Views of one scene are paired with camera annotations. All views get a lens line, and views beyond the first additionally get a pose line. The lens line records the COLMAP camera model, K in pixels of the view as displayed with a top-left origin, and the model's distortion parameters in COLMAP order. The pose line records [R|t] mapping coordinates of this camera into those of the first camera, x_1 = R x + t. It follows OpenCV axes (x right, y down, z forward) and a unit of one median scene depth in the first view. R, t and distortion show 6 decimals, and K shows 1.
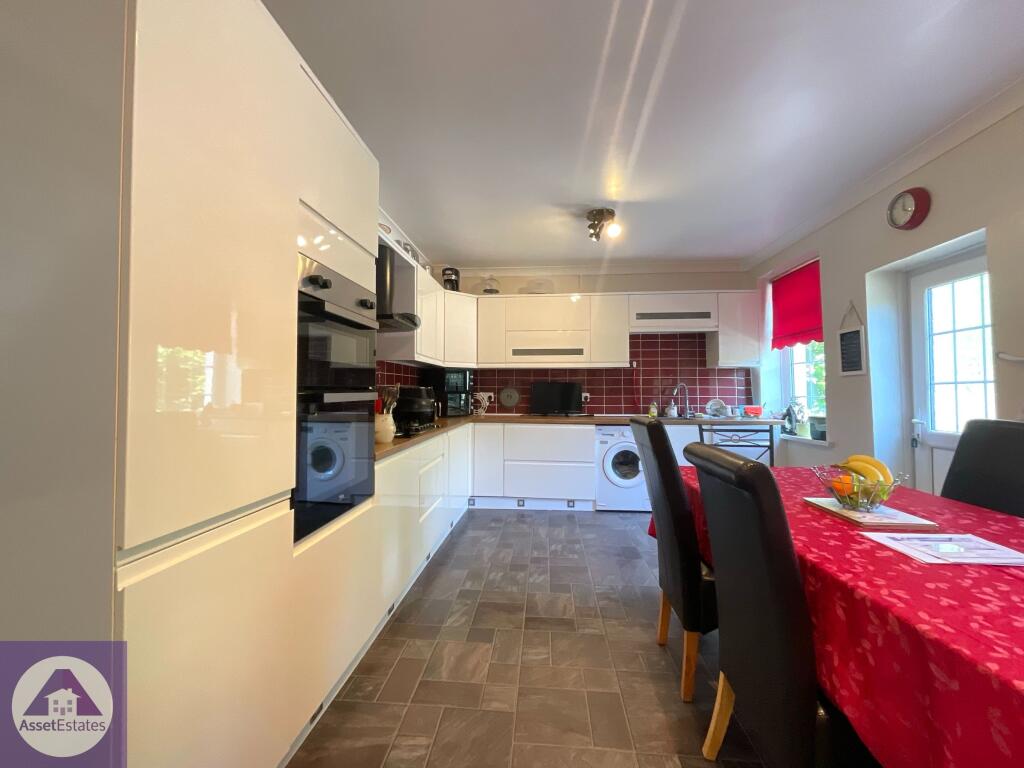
lens RADIAL K [[418.6, 0, 510.0], [0, 418.6, 383.1], [0, 0, 1]] dist [-0.002504, 0.003536]
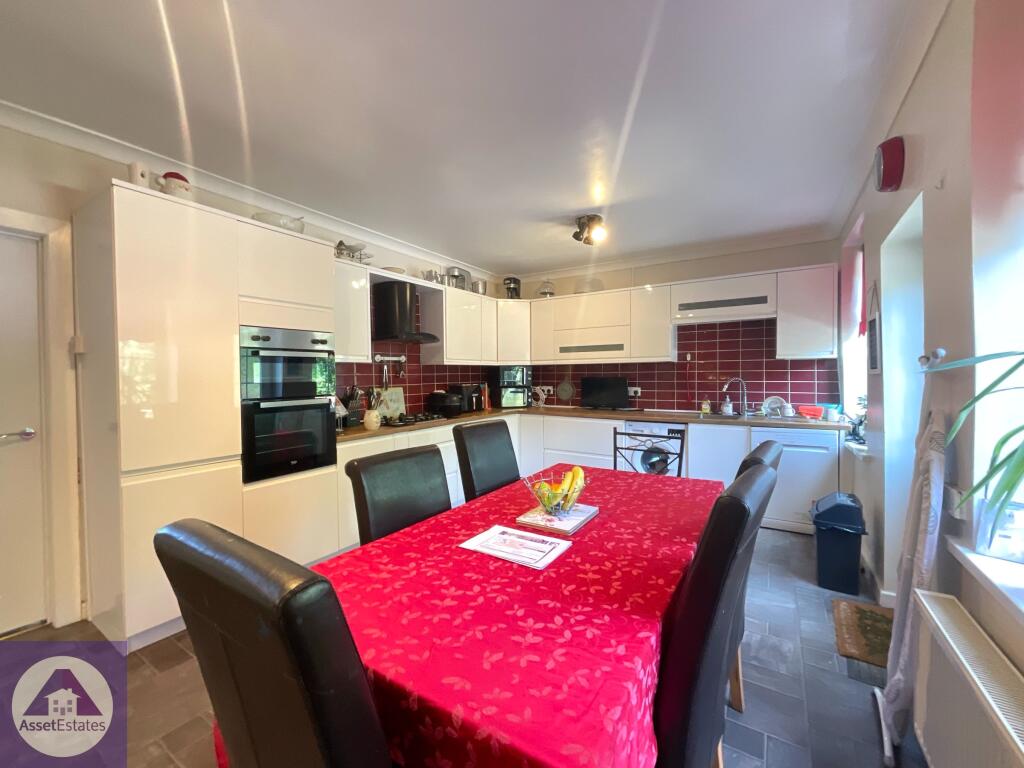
lens RADIAL K [[418.6, 0, 510.0], [0, 418.6, 383.1], [0, 0, 1]] dist [-0.002504, 0.003536]
pose [[0.884449, 0.001242, -0.466636, 0.395627], [0.018955, 0.999076, 0.038585, -0.032036], [0.466252, -0.042971, 0.883608, -0.019912]]
